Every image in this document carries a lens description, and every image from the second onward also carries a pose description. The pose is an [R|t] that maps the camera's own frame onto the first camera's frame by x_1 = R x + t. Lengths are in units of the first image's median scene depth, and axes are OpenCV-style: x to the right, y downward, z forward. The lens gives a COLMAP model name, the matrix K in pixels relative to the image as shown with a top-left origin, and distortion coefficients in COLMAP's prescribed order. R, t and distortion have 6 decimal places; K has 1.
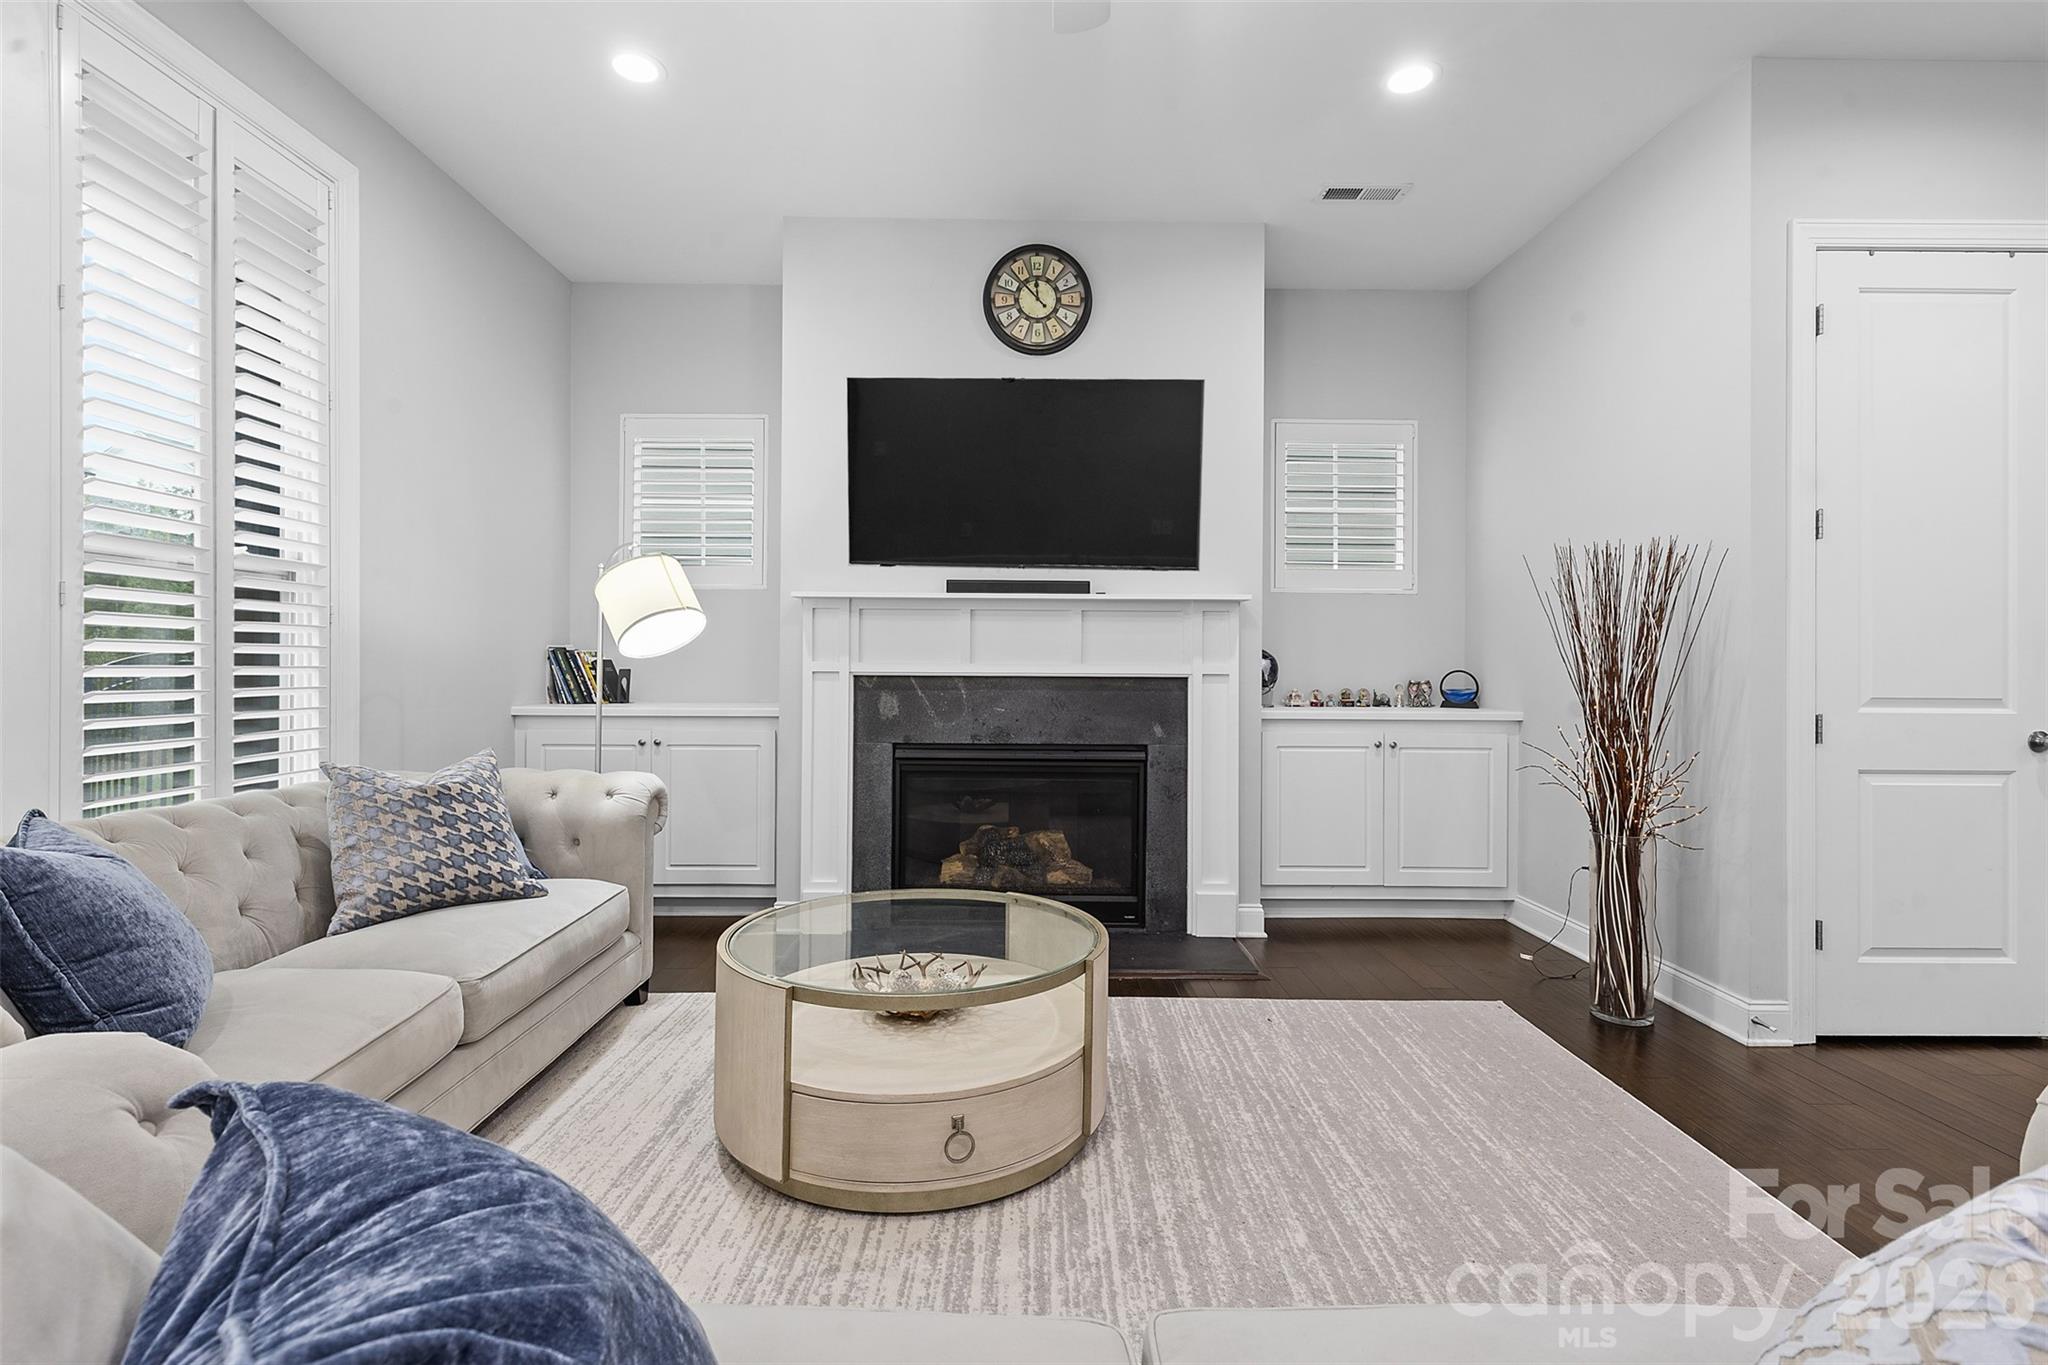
lens RADIAL K [[926.9, 0, 1015.7], [0, 926.9, 660.6], [0, 0, 1]] dist [0.010502, -0.000001]
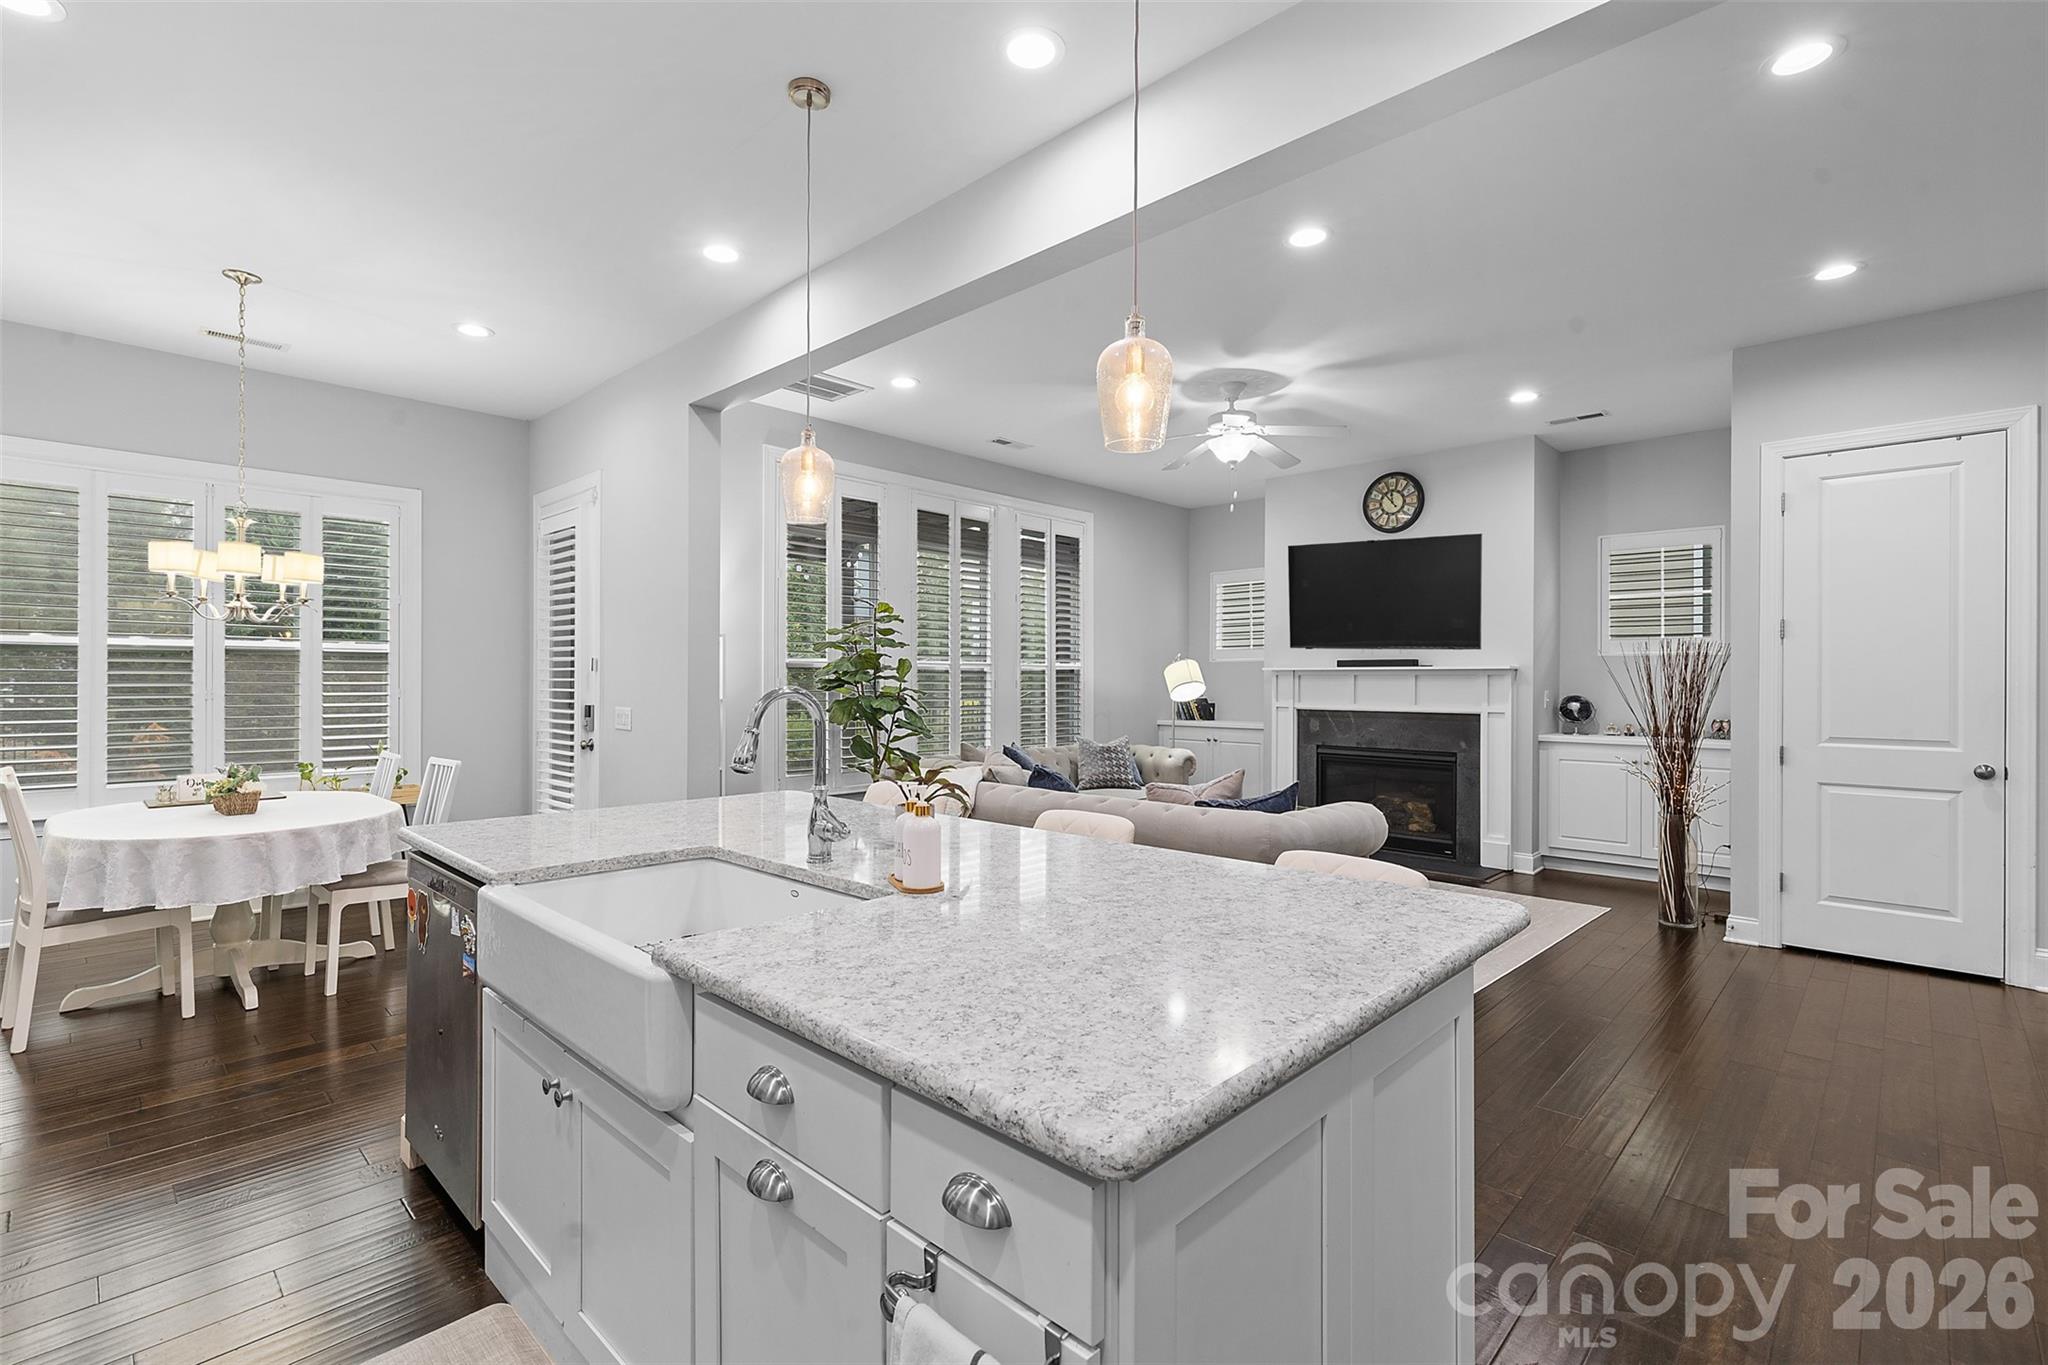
lens RADIAL K [[926.9, 0, 1020.8], [0, 926.9, 685.8], [0, 0, 1]] dist [0.010502, -0.000001]
pose [[0.711698, -0.000077, -0.702486, 0.781492], [0.004301, 0.999982, 0.004248, -0.044031], [0.702473, -0.006045, 0.711685, -0.797969]]
